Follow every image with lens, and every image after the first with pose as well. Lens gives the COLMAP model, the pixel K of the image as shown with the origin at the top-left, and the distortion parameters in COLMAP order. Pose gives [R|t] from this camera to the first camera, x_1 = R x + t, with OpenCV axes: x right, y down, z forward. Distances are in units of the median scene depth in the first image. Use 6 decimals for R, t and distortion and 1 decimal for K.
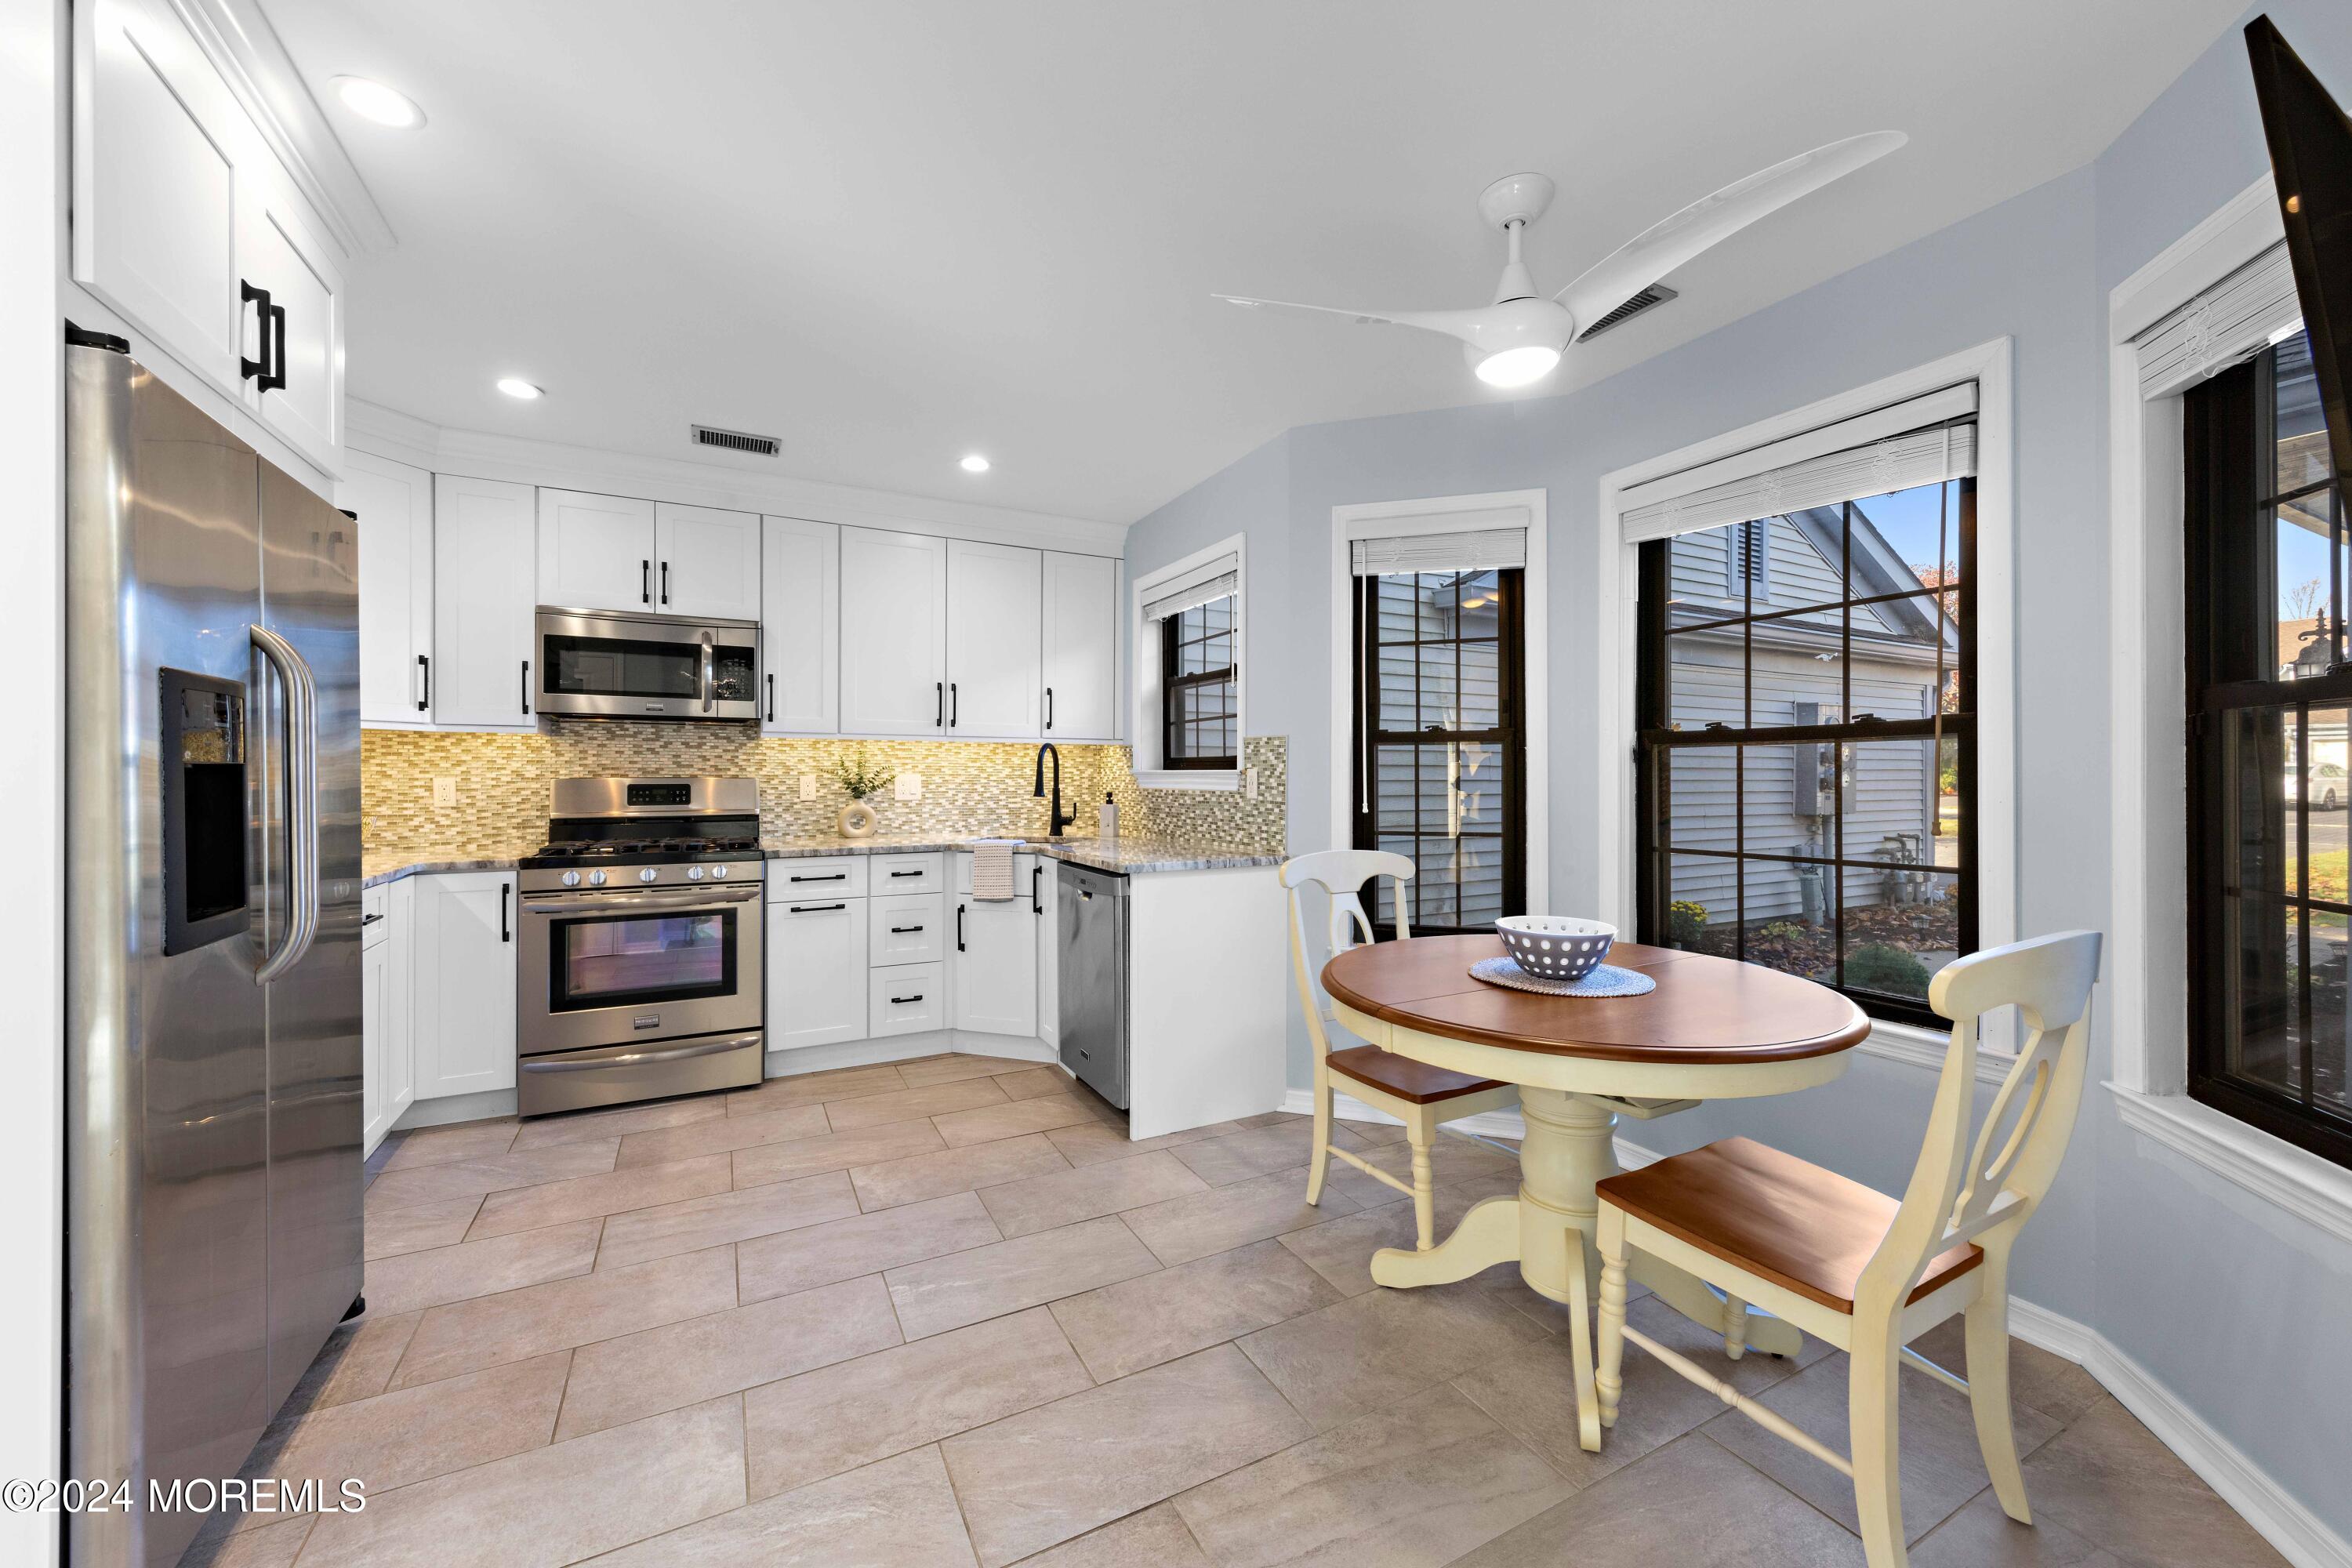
lens RADIAL K [[888.7, 0, 1184.1], [0, 888.7, 774.2], [0, 0, 1]] dist [0.001687, -0.000230]
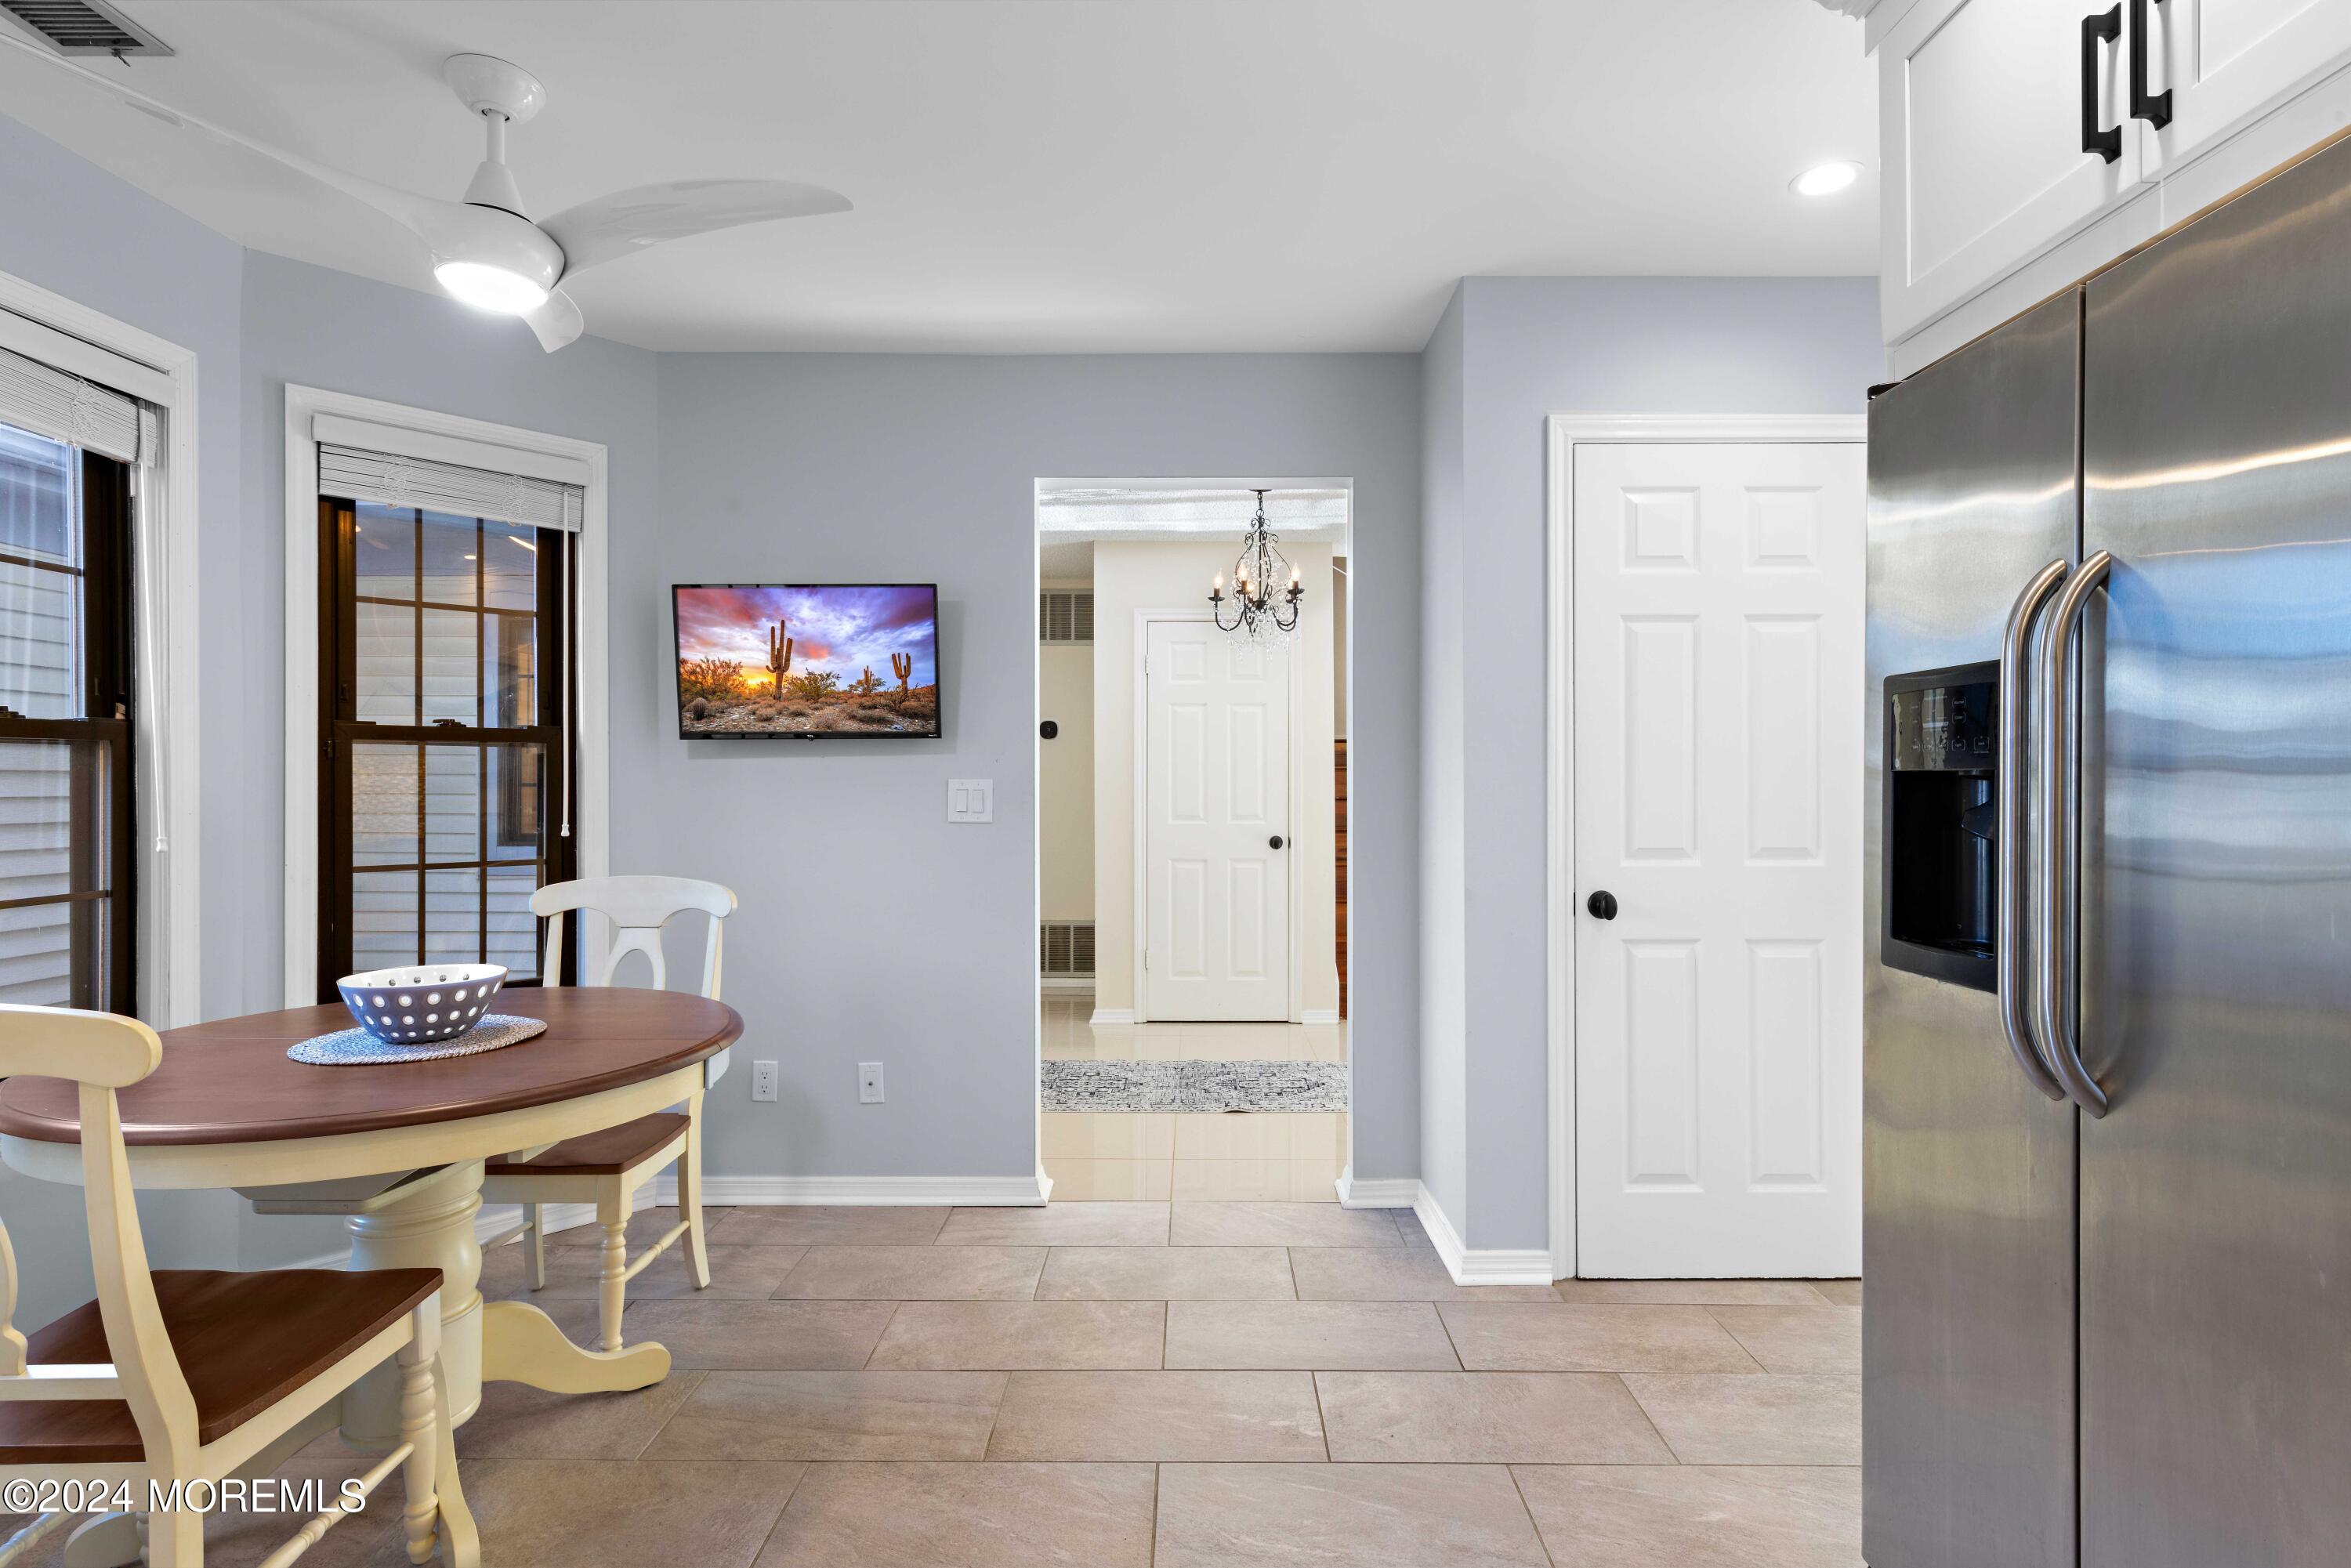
lens RADIAL K [[1155.5, 0, 1176.8], [0, 1155.5, 785.6], [0, 0, 1]] dist [0.011207, -0.000592]
pose [[-0.877889, 0.000285, 0.478863, -0.429760], [0.002773, 0.999986, 0.004488, -0.002229], [-0.478856, 0.005268, -0.877878, 1.018794]]
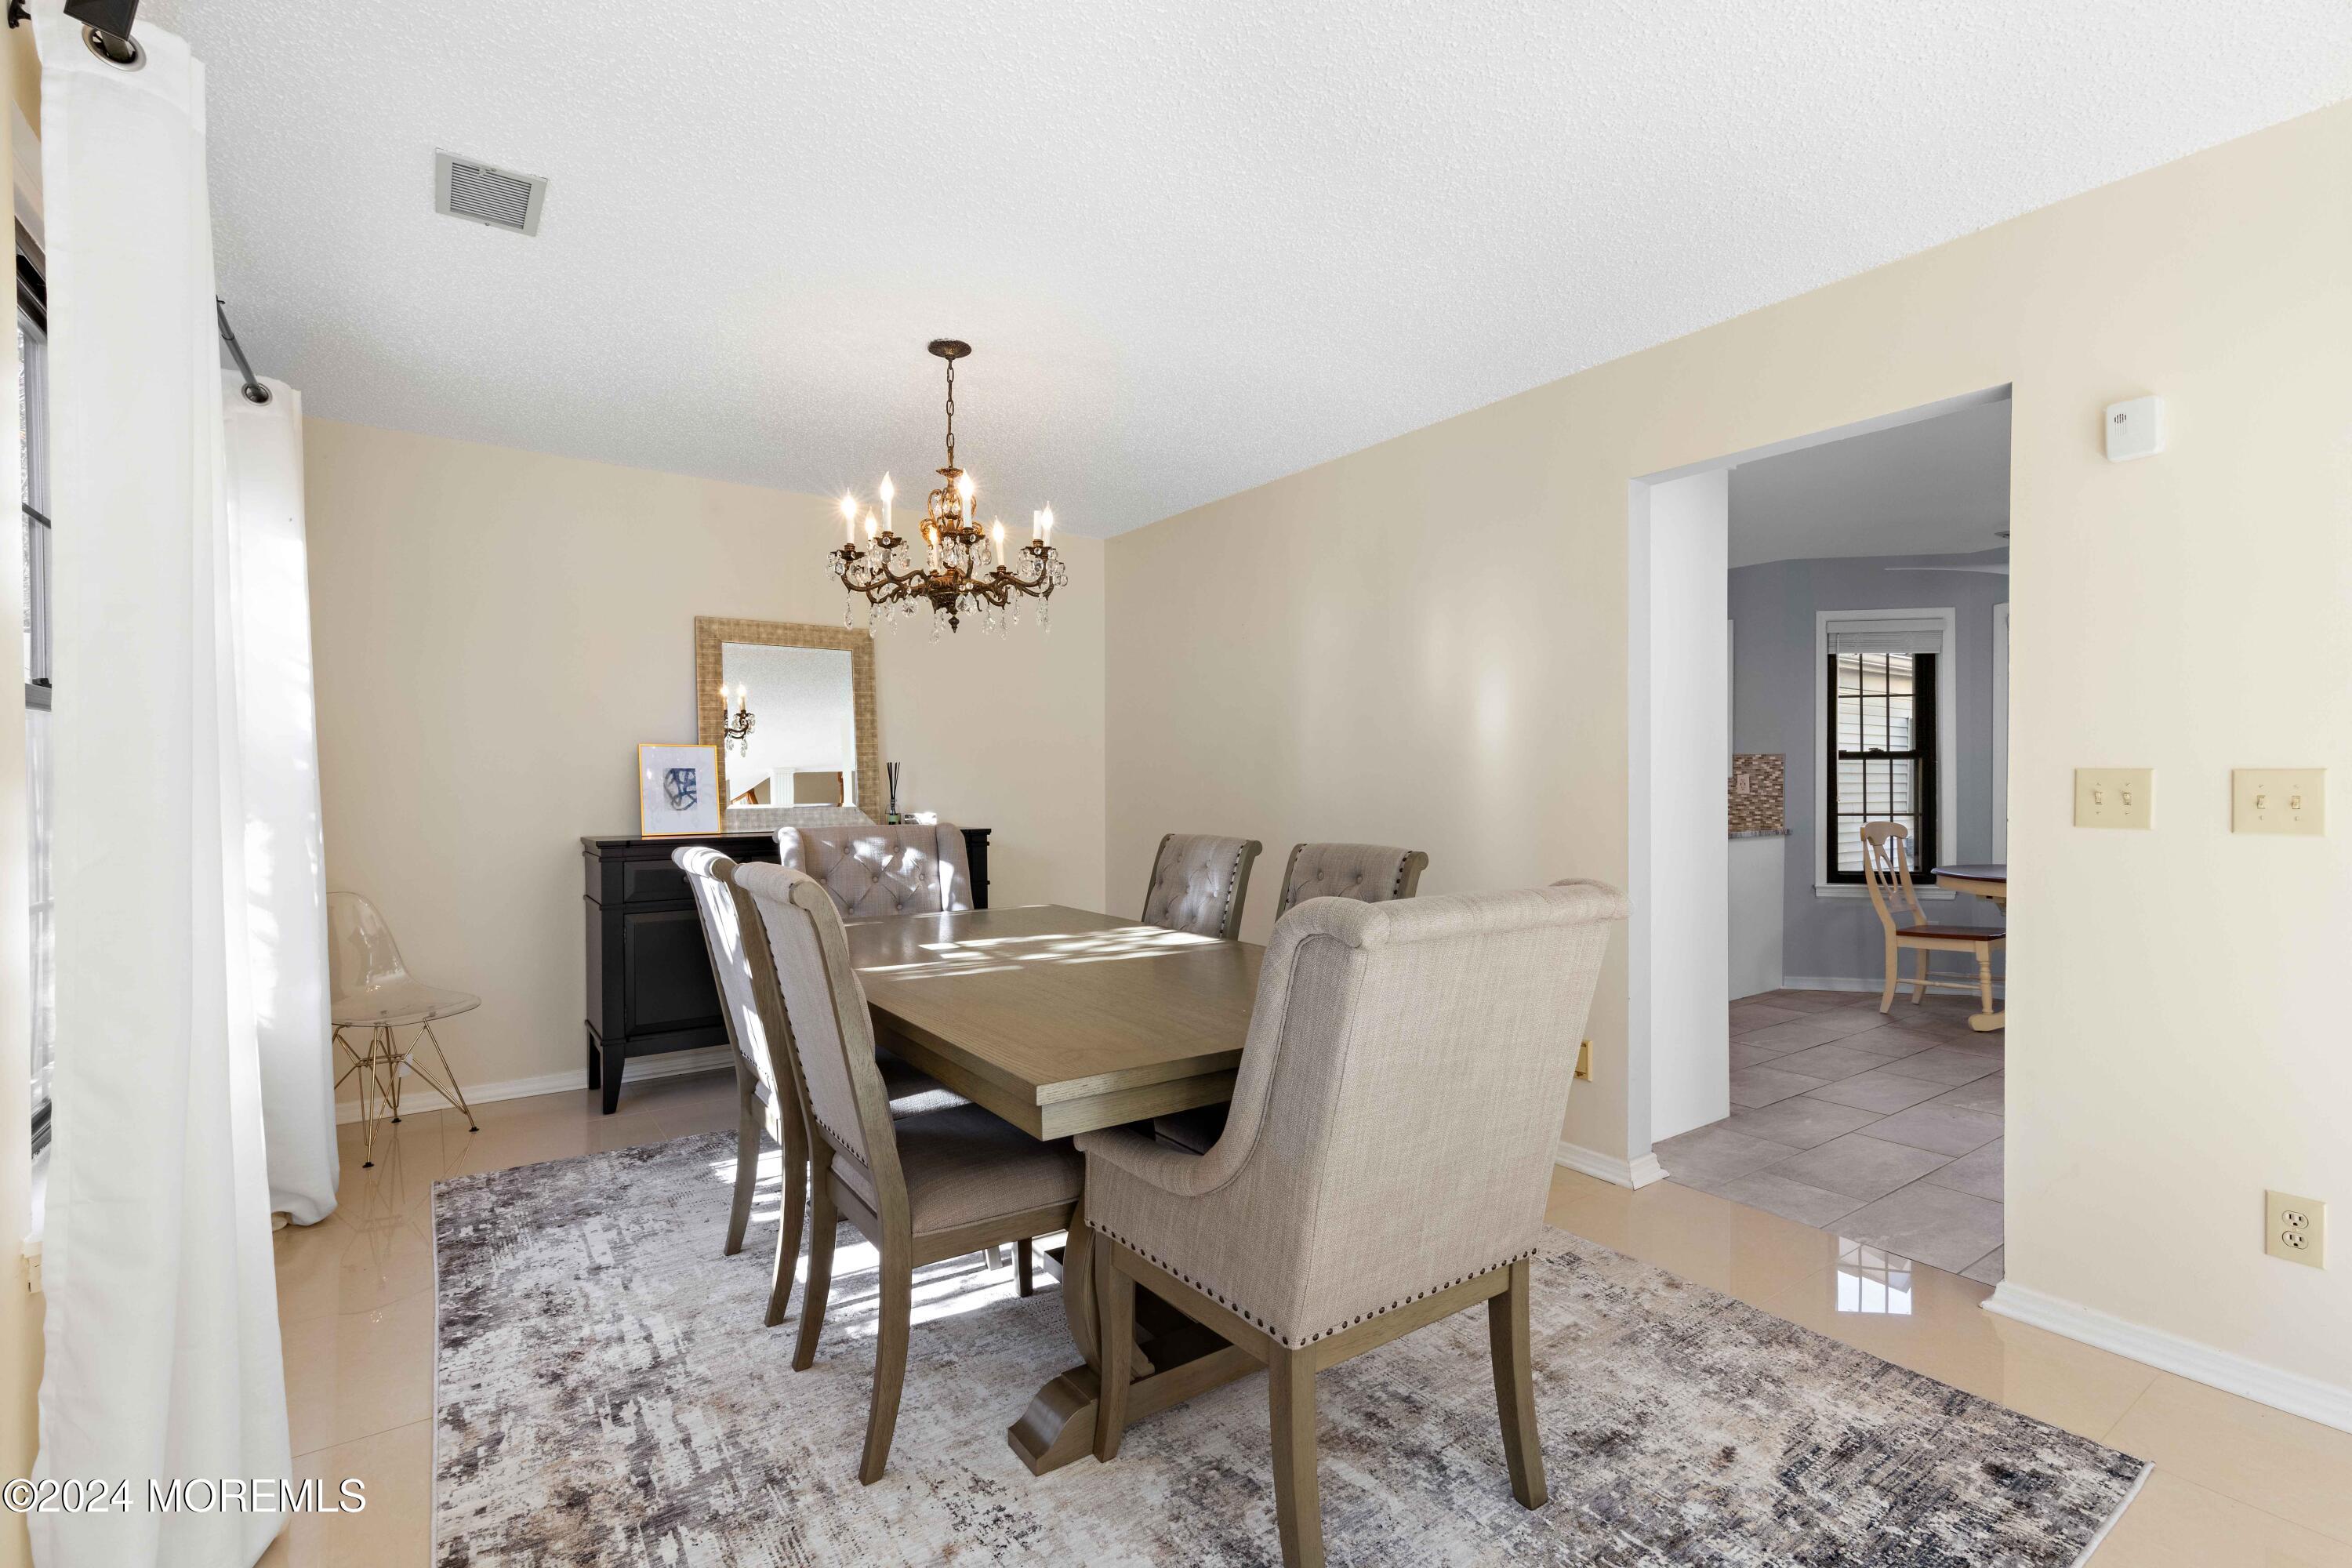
lens RADIAL K [[1039.5, 0, 1196.6], [0, 1039.5, 793.5], [0, 0, 1]] dist [0.007136, 0.000197]
pose [[0.989373, 0.001932, 0.145386, -1.245898], [-0.003105, 0.999964, 0.007842, 0.017619], [-0.145365, -0.008210, 0.989344, -0.719766]]
